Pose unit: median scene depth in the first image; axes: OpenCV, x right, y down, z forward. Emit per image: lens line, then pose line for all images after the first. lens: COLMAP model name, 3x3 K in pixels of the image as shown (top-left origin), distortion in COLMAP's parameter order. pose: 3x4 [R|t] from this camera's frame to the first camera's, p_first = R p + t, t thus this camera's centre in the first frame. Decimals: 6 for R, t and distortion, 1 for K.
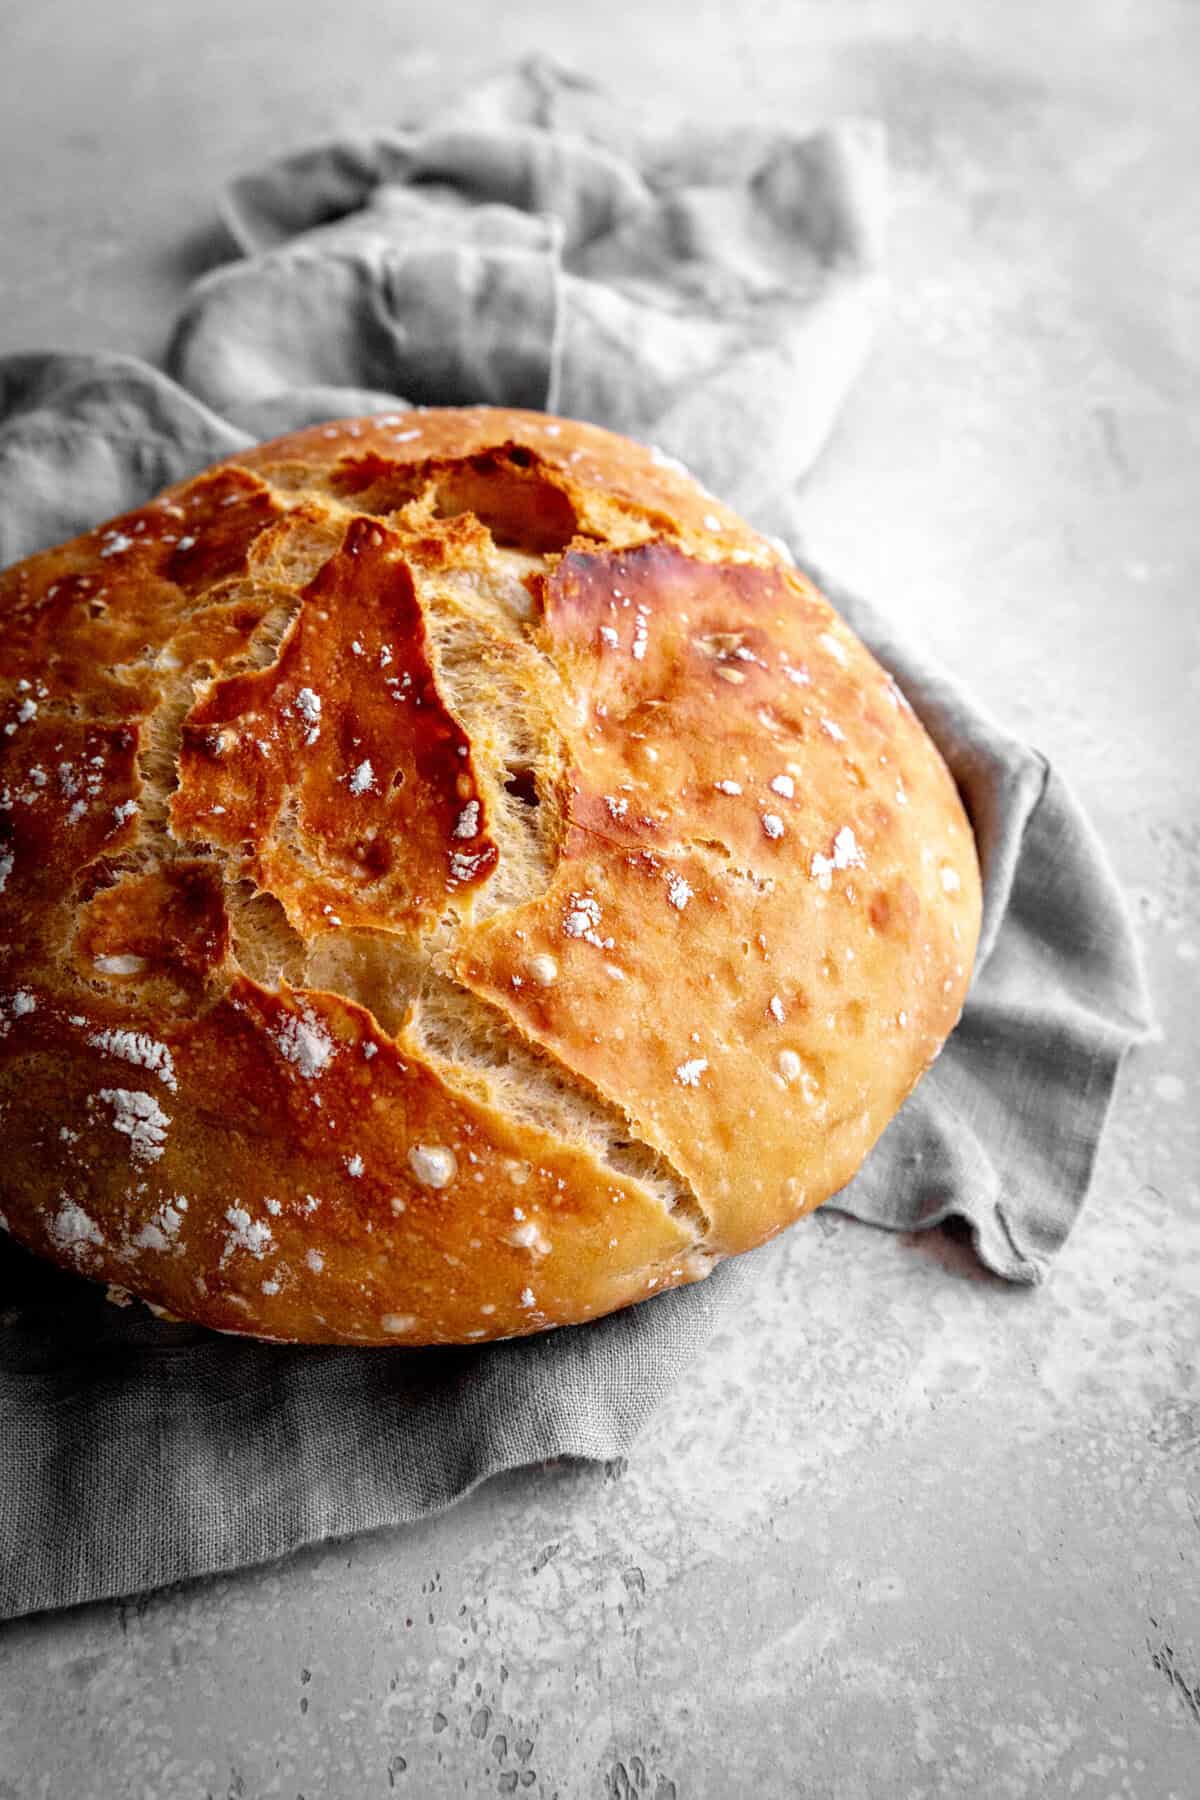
lens RADIAL K [[2104.8, 0, 600.0], [0, 2104.8, 900.0], [0, 0, 1]] dist [-0.011145, 0.009619]
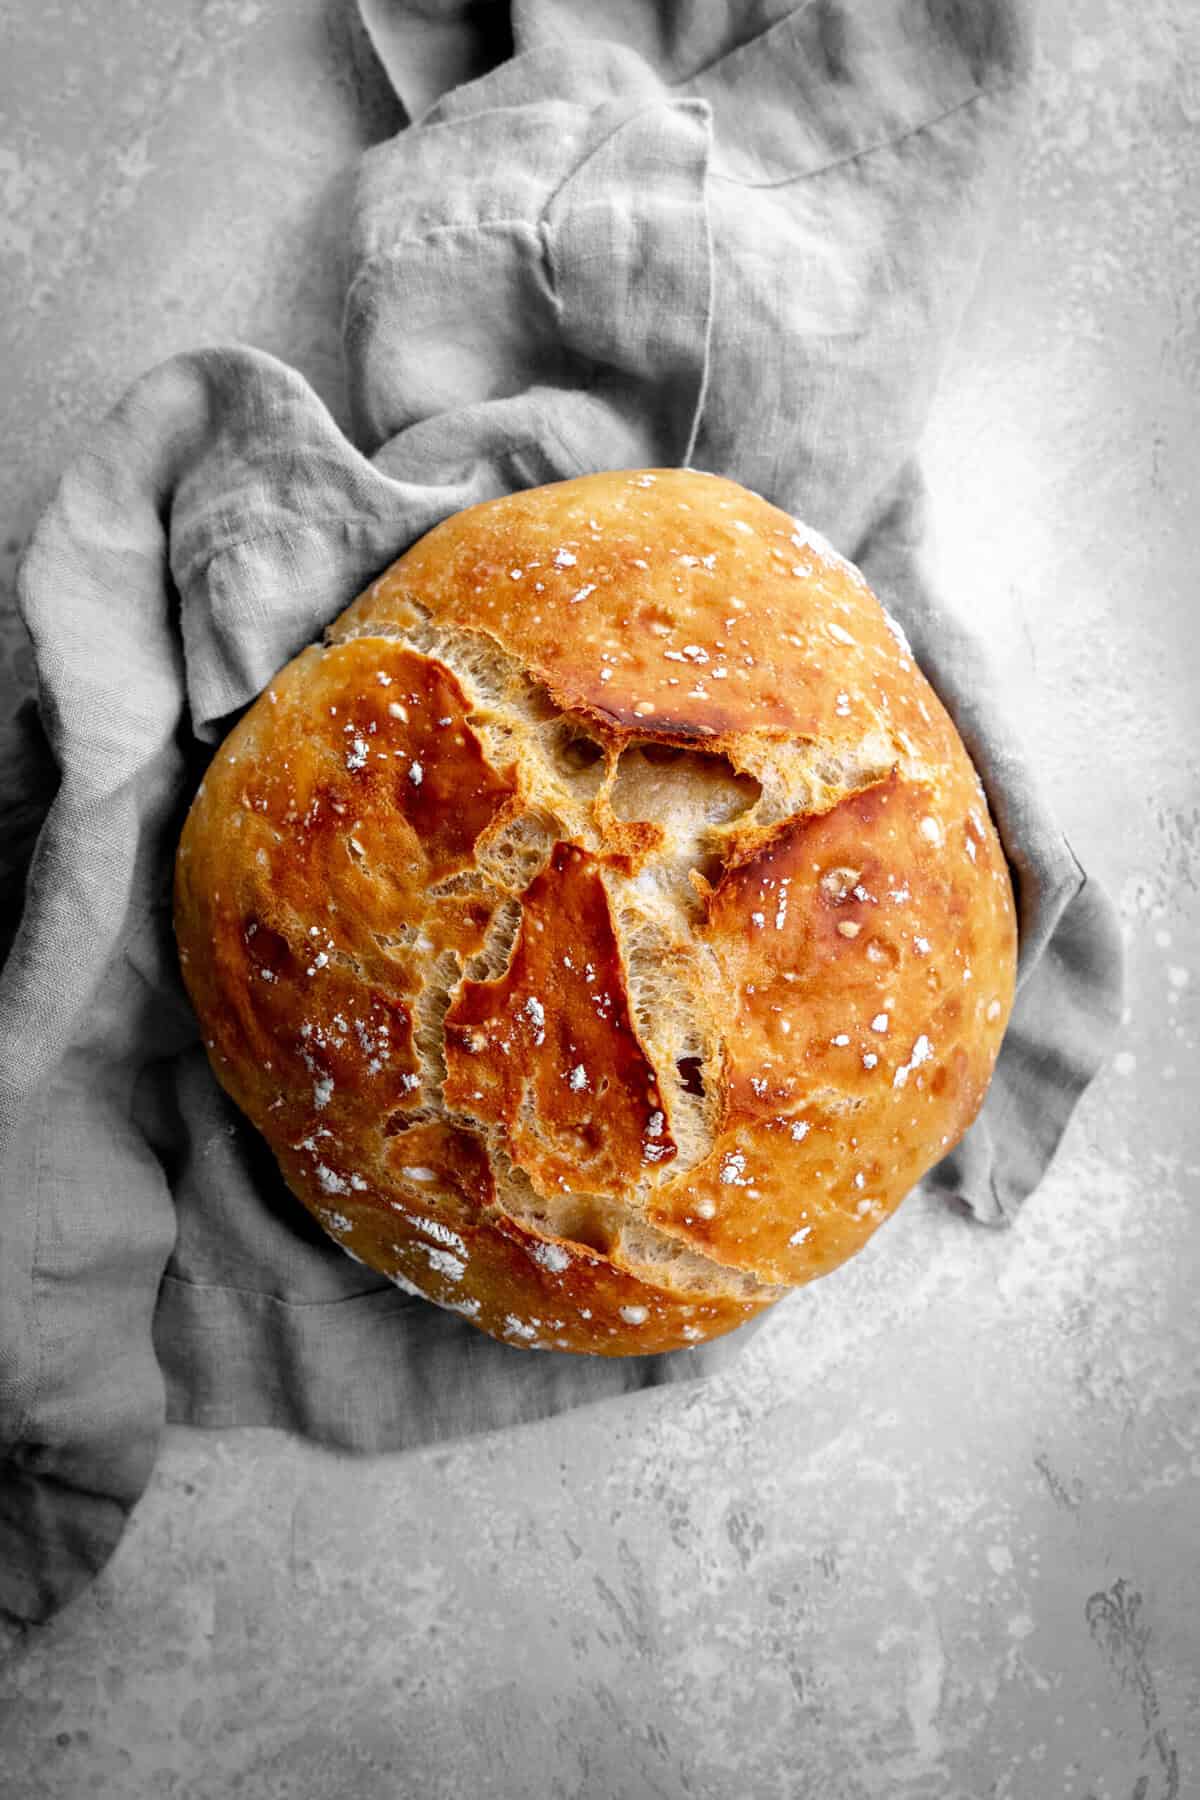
lens RADIAL K [[1577.8, 0, 570.1], [0, 1577.8, 878.6], [0, 0, 1]] dist [-0.009873, 0.002066]
pose [[0.998919, 0.012475, -0.044781, -0.072790], [0.021427, 0.731329, 0.681688, -0.865287], [0.041253, -0.681911, 0.730271, 0.322661]]
